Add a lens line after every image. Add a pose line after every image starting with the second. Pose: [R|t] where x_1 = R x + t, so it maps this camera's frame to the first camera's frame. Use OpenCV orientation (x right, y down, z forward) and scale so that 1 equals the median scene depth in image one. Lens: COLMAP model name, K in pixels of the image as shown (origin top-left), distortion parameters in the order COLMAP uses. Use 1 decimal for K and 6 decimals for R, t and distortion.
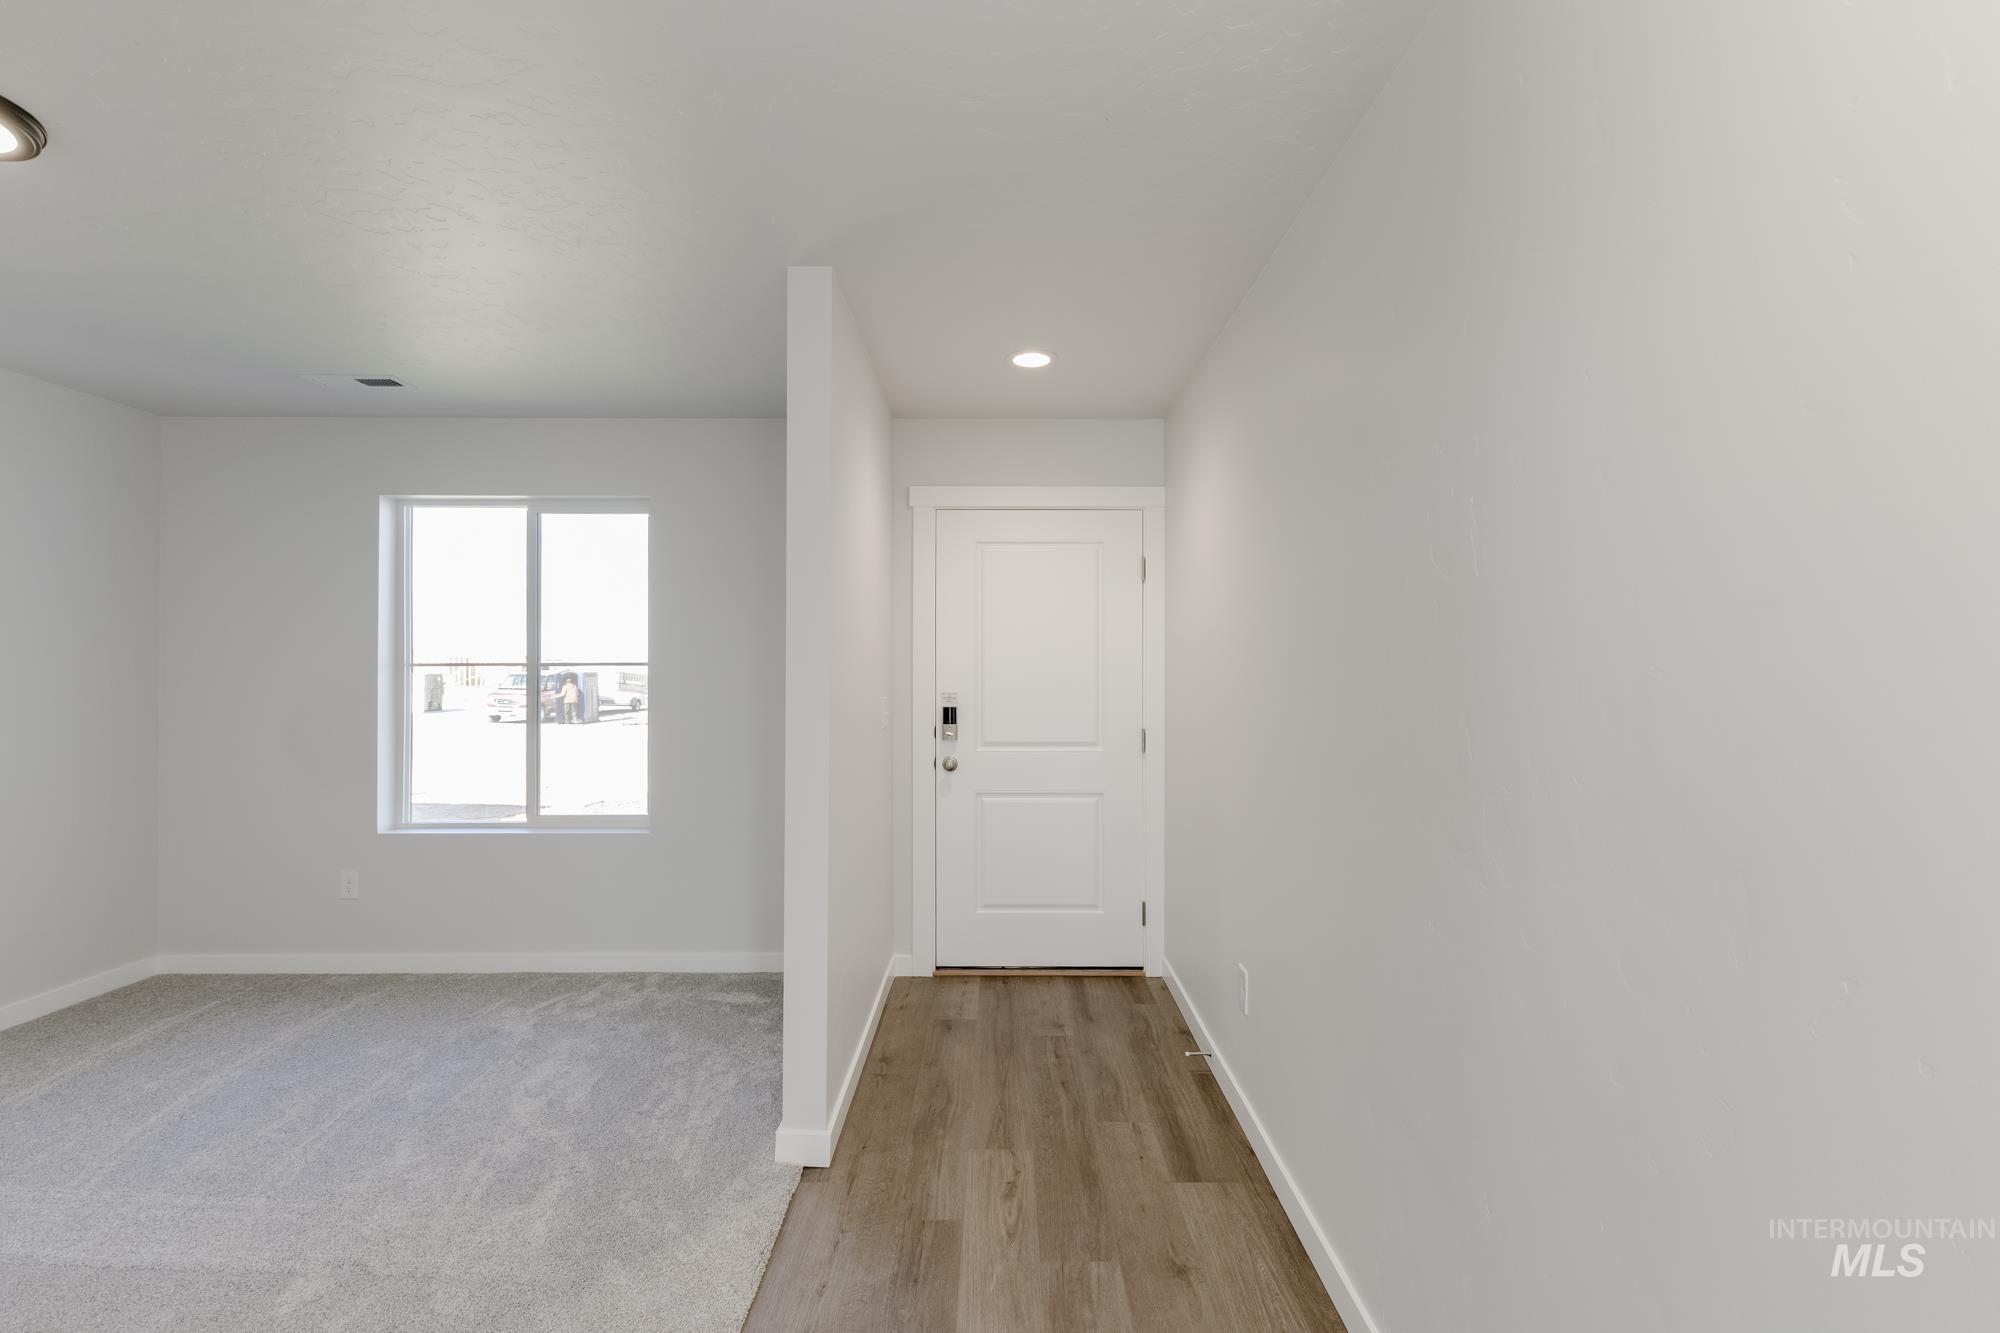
lens RADIAL K [[894.6, 0, 1000.0], [0, 894.6, 666.5], [0, 0, 1]] dist [0.001611, -0.000151]
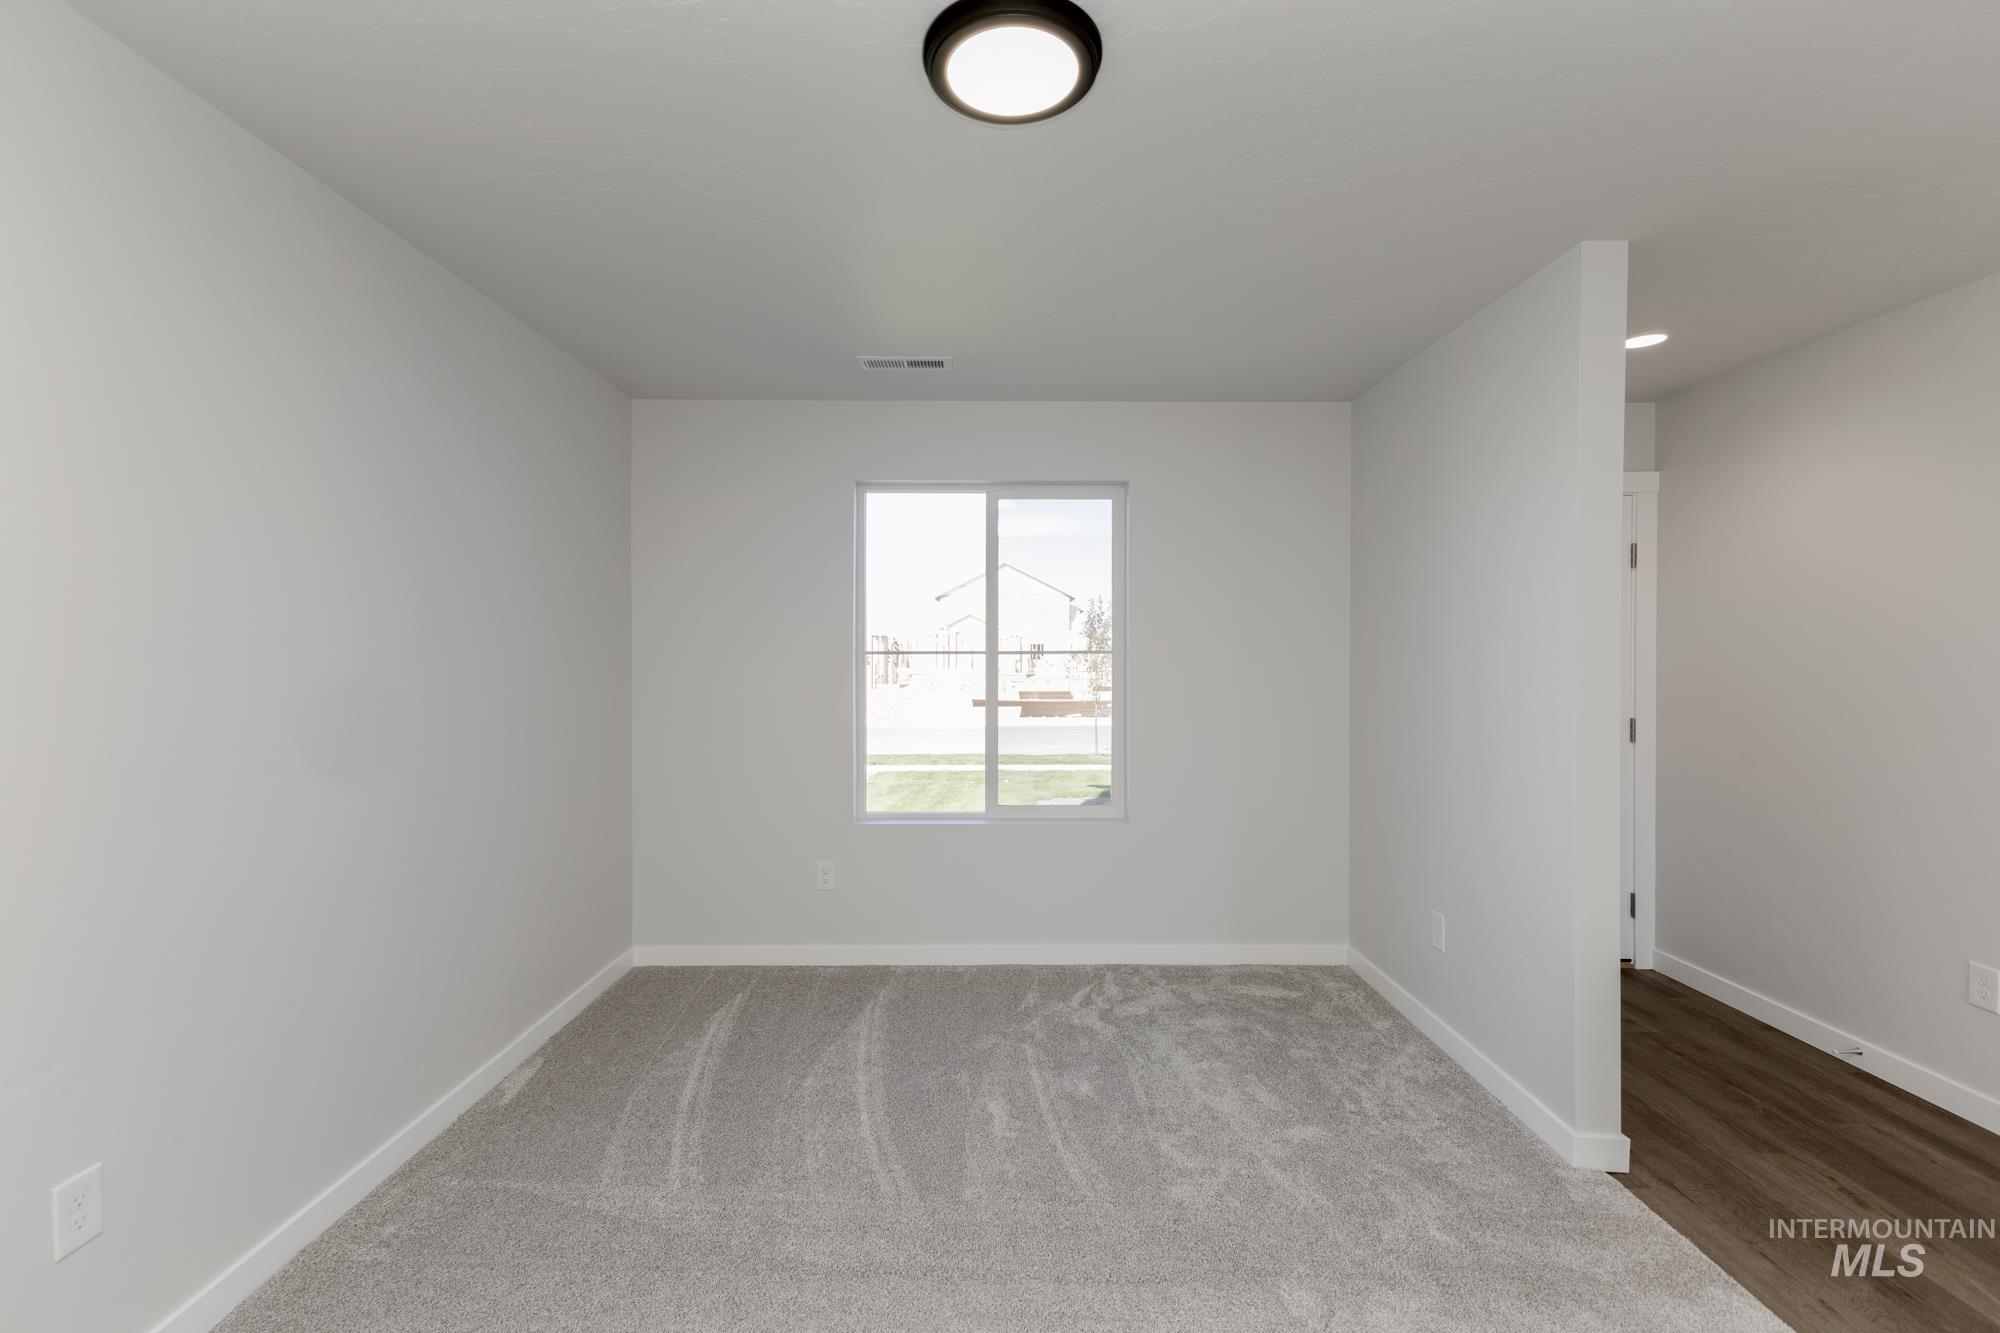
lens RADIAL K [[882.1, 0, 1000.0], [0, 882.1, 666.5], [0, 0, 1]] dist [0.006210, -0.000174]
pose [[0.999997, 0.000902, 0.002246, -0.544729], [-0.000927, 0.999938, 0.011086, 0.002544], [-0.002236, -0.011088, 0.999936, 0.031352]]
